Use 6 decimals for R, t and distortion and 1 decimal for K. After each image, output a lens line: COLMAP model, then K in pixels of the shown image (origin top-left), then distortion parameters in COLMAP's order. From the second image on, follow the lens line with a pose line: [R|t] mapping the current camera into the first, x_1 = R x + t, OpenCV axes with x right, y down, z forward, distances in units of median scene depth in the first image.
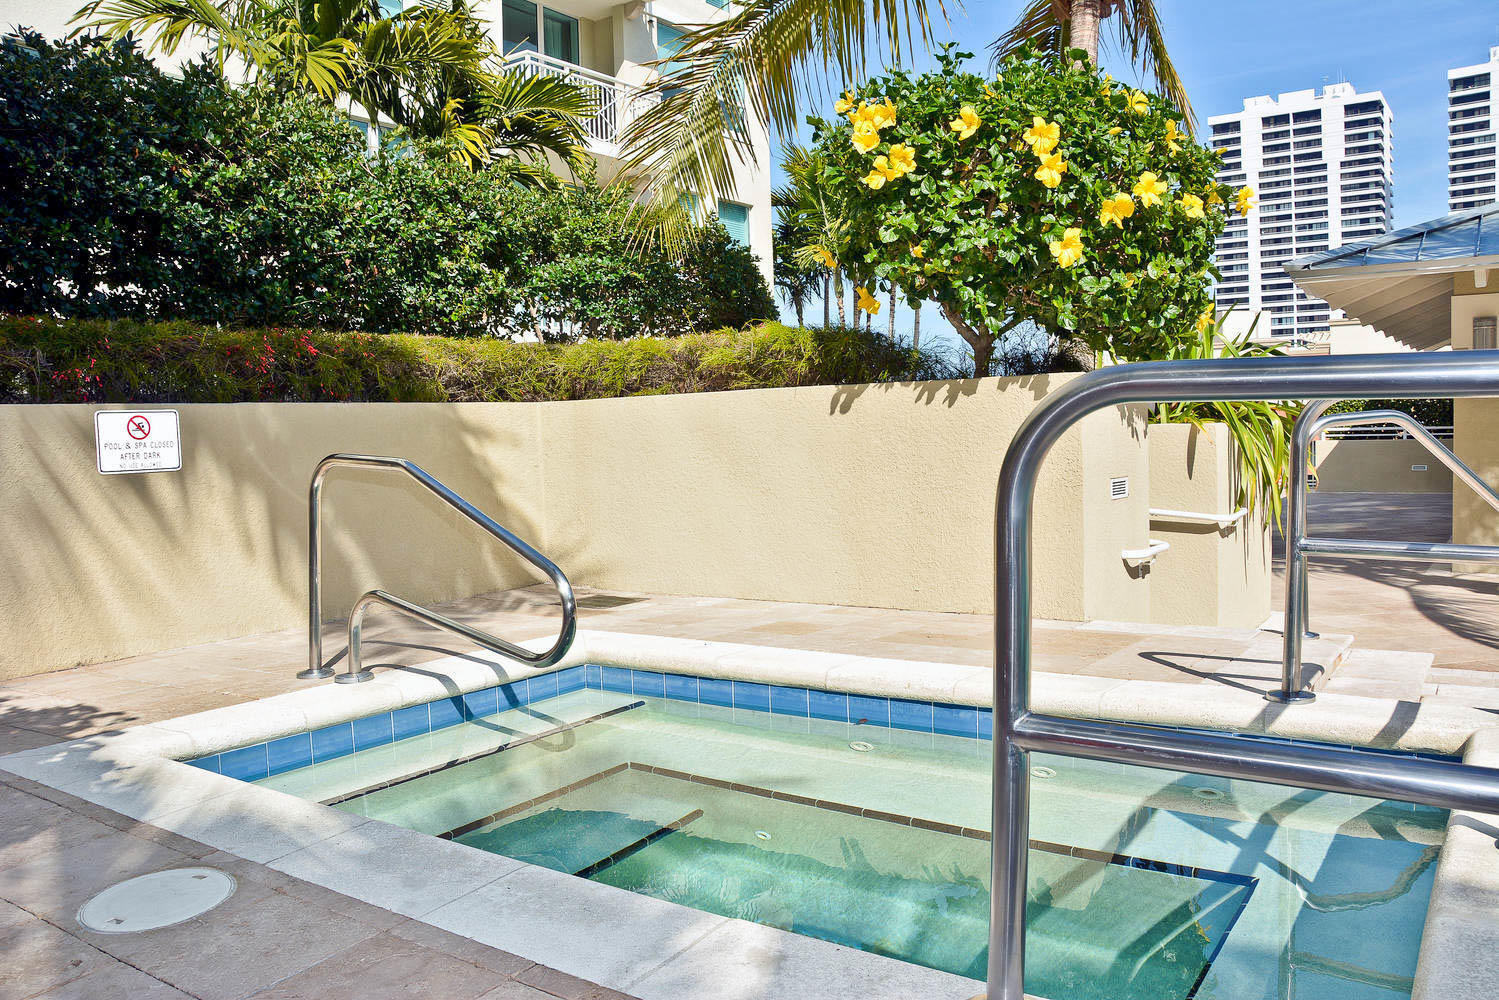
lens RADIAL K [[1173.3, 0, 749.5], [0, 1173.3, 500.0], [0, 0, 1]] dist [-0.000403, -0.001096]
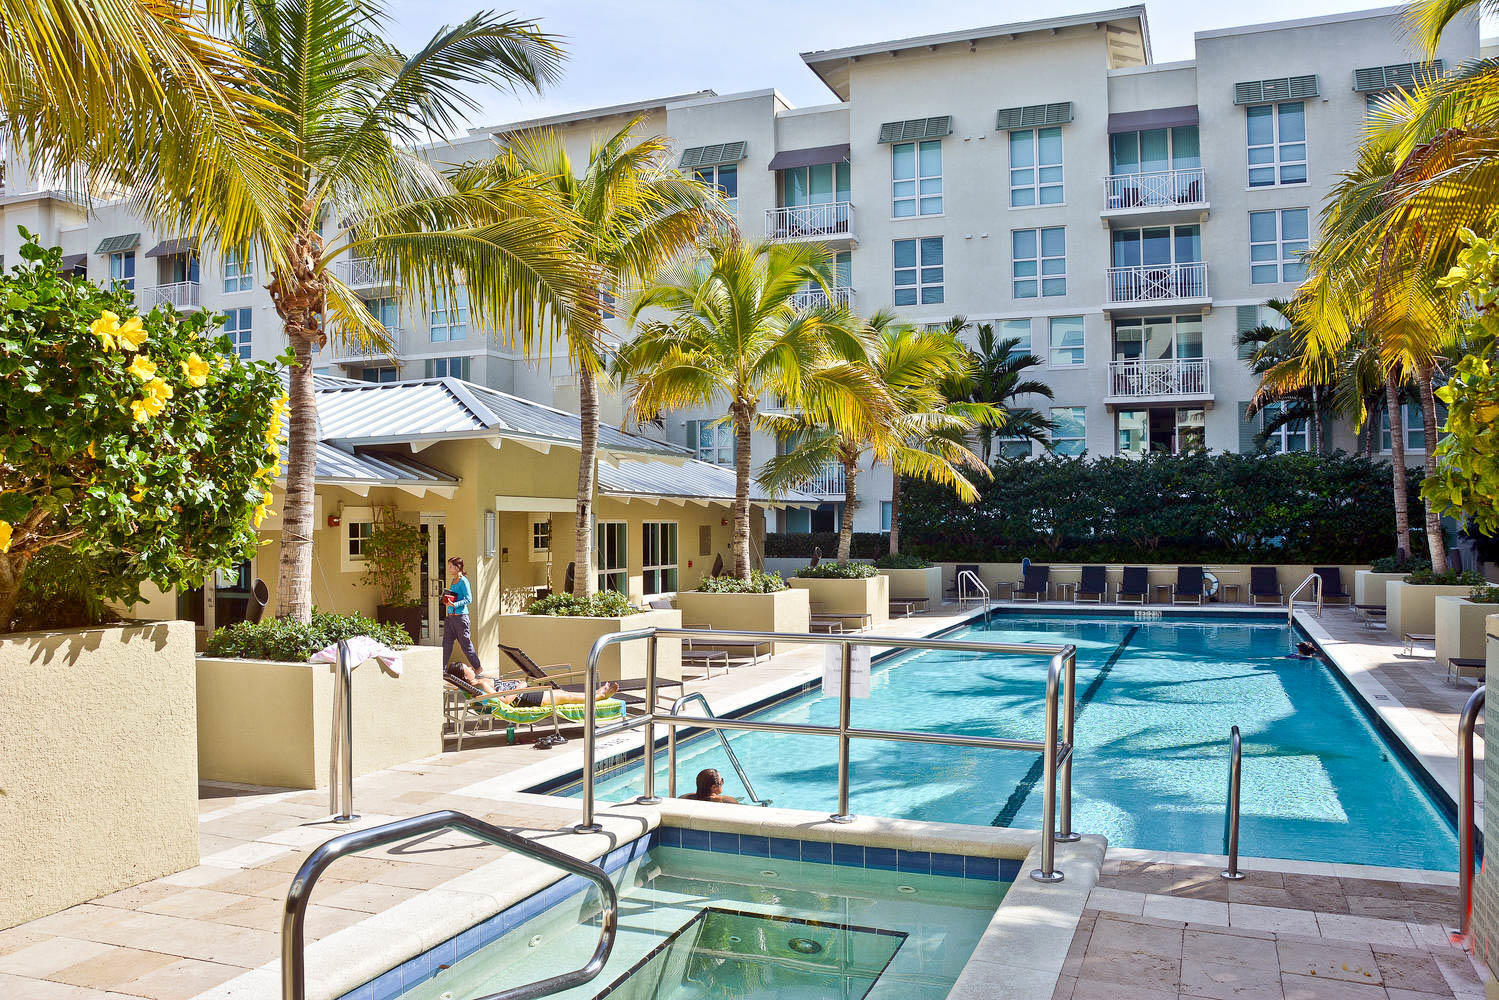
lens RADIAL K [[1173.3, 0, 749.5], [0, 1173.3, 500.0], [0, 0, 1]] dist [-0.000403, -0.001096]
pose [[-0.226272, 0.061405, 0.972127, -1.198914], [0.072055, 0.996332, -0.046163, -0.193263], [-0.971395, 0.059602, -0.229866, 1.111771]]
